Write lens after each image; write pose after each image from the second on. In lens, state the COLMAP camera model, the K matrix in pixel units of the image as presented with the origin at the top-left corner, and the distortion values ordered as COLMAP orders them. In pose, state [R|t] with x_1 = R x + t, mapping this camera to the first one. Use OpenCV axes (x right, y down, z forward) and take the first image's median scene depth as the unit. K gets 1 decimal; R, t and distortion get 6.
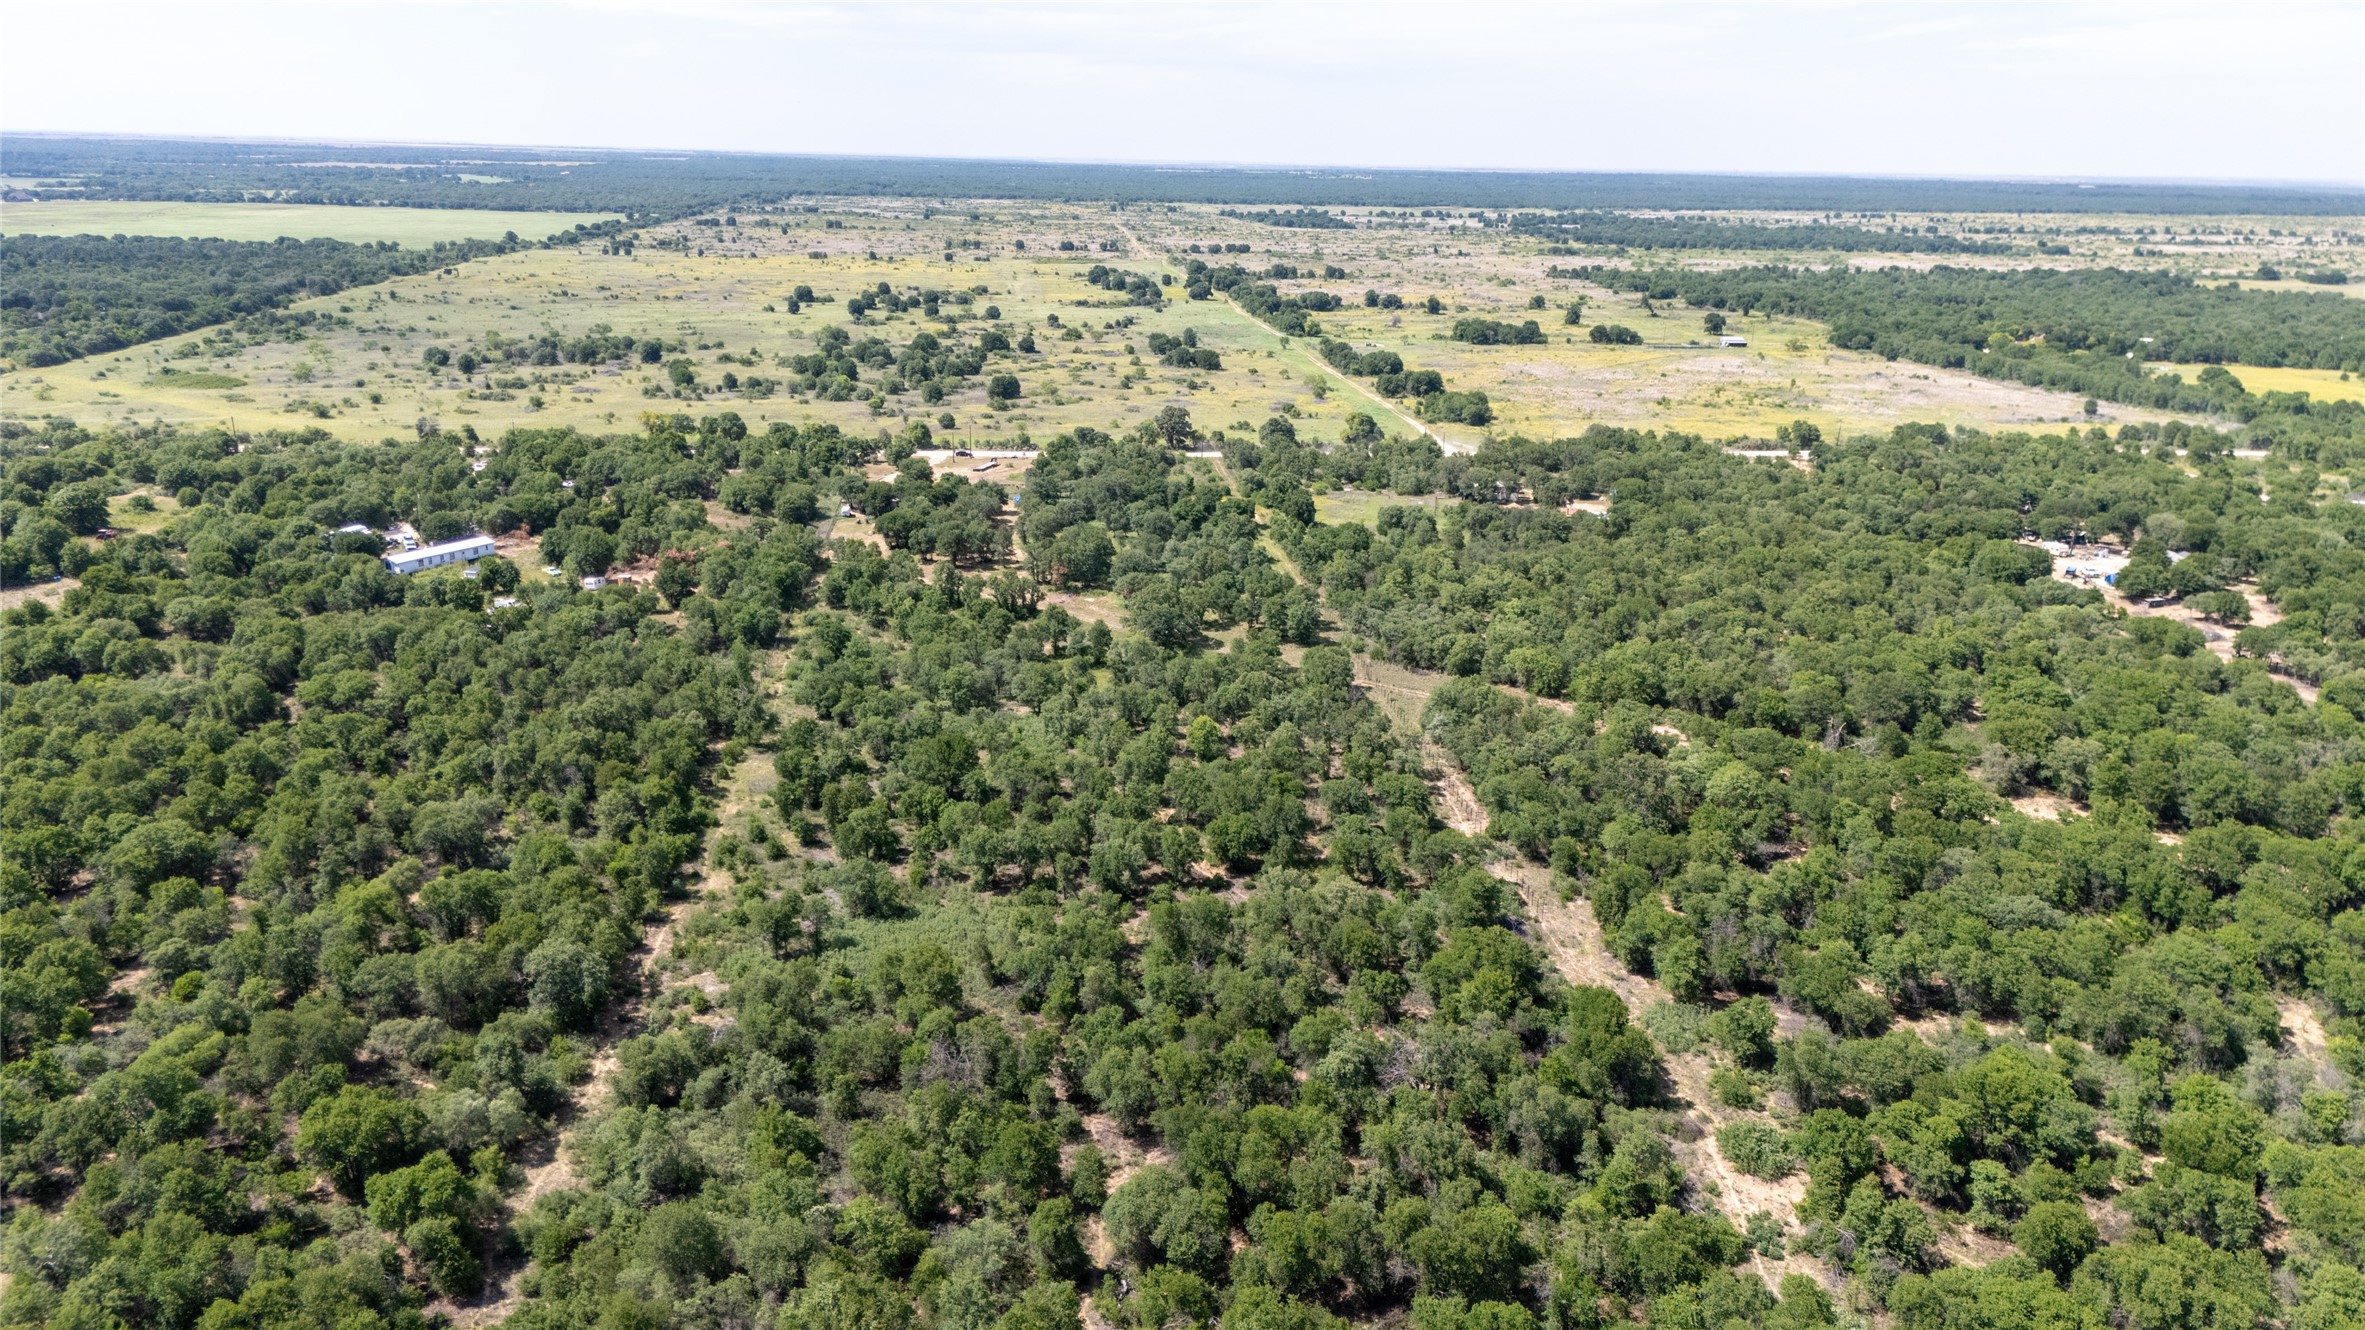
lens RADIAL K [[1727.0, 0, 1184.5], [0, 1727.0, 663.3], [0, 0, 1]] dist [0.077016, -0.070428]
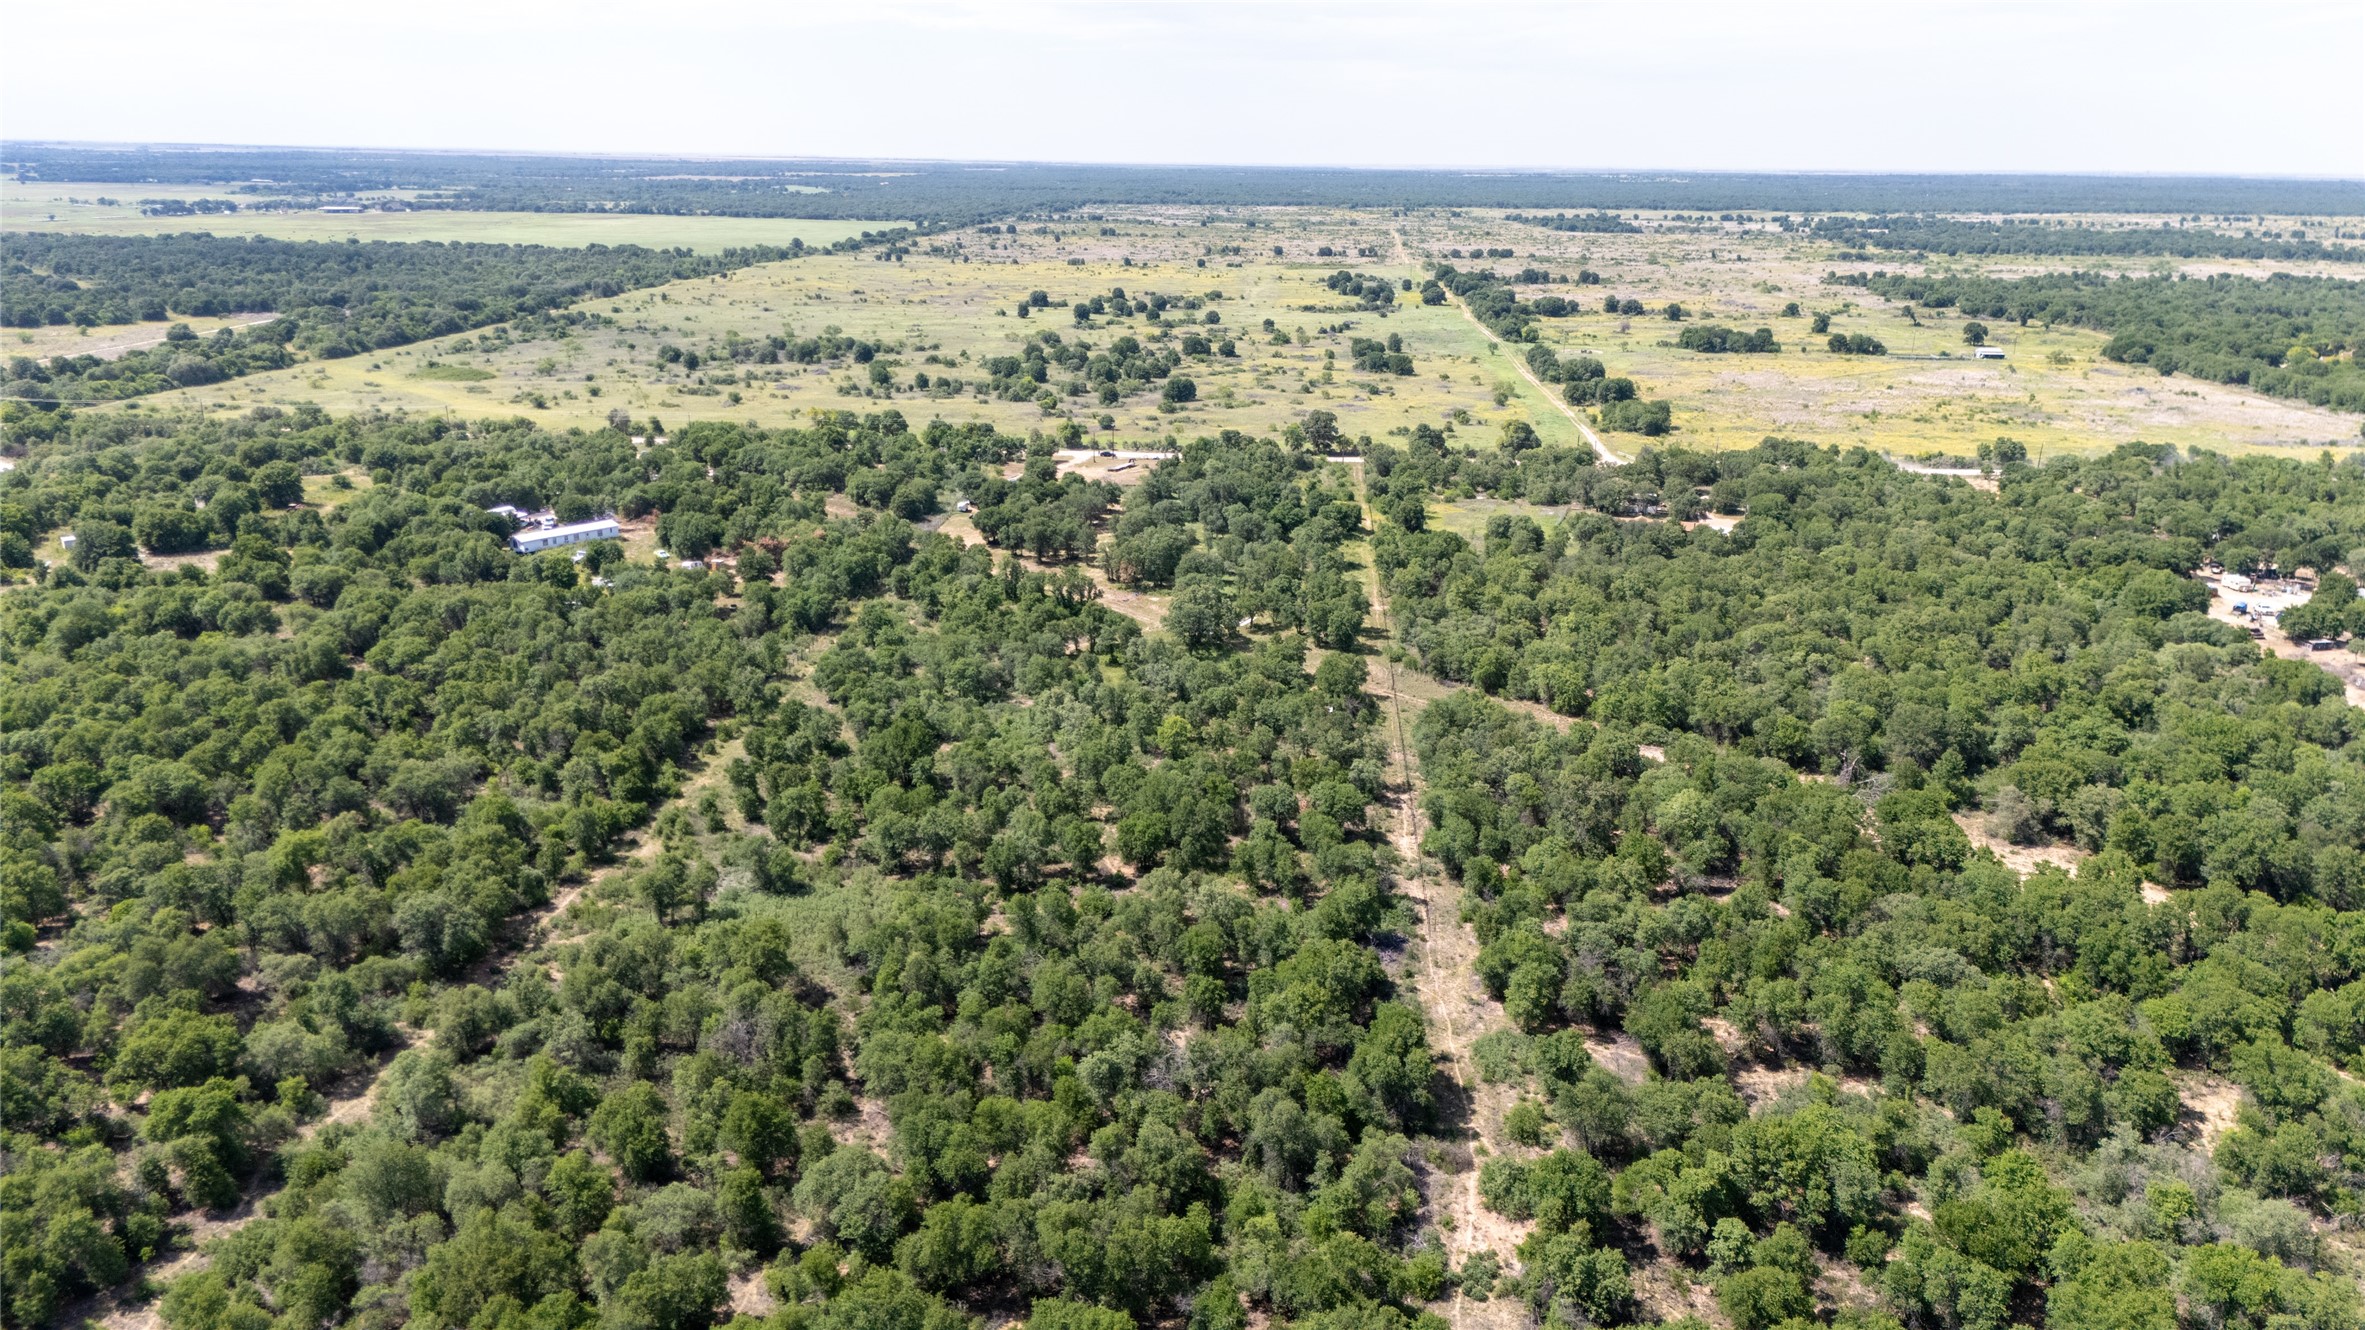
lens RADIAL K [[1727.0, 0, 1184.5], [0, 1727.0, 663.3], [0, 0, 1]] dist [0.077016, -0.070428]
pose [[0.984617, 0.042337, -0.169517, 0.063556], [-0.042979, 0.999076, -0.000120, -0.000017], [0.169355, 0.007404, 0.985527, 0.005980]]
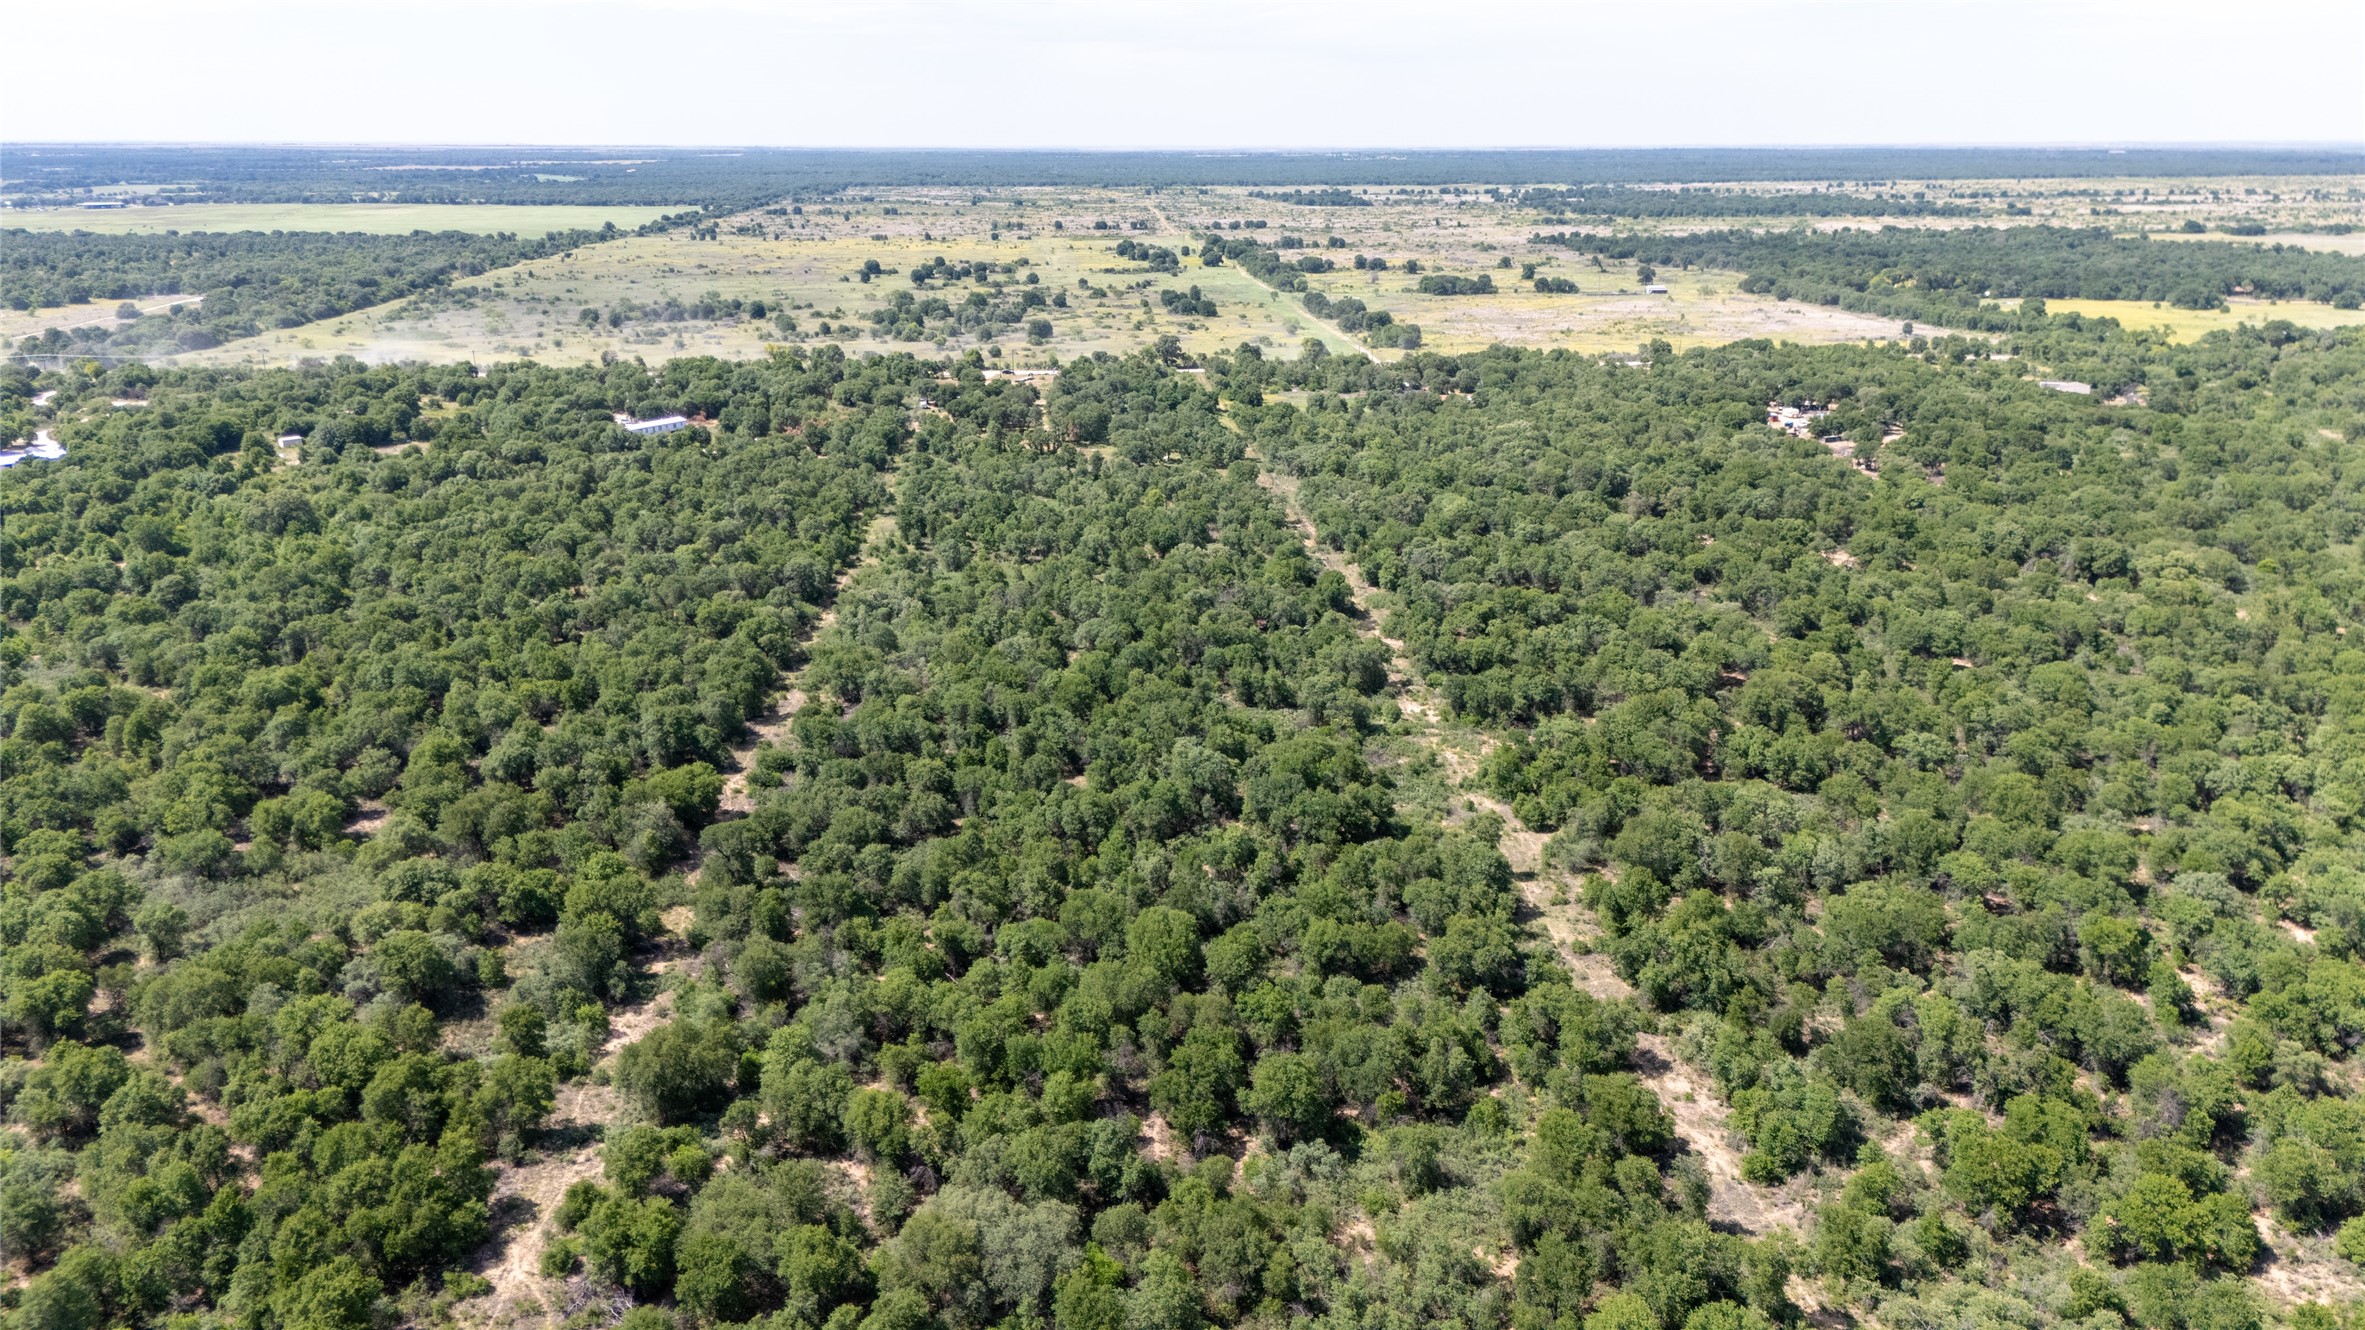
lens RADIAL K [[1727.0, 0, 1184.5], [0, 1727.0, 663.3], [0, 0, 1]] dist [0.077016, -0.070428]
pose [[0.999483, -0.013070, -0.029390, 0.029204], [0.013292, 0.999885, 0.007360, 0.063520], [0.029291, -0.007746, 0.999541, -0.217596]]
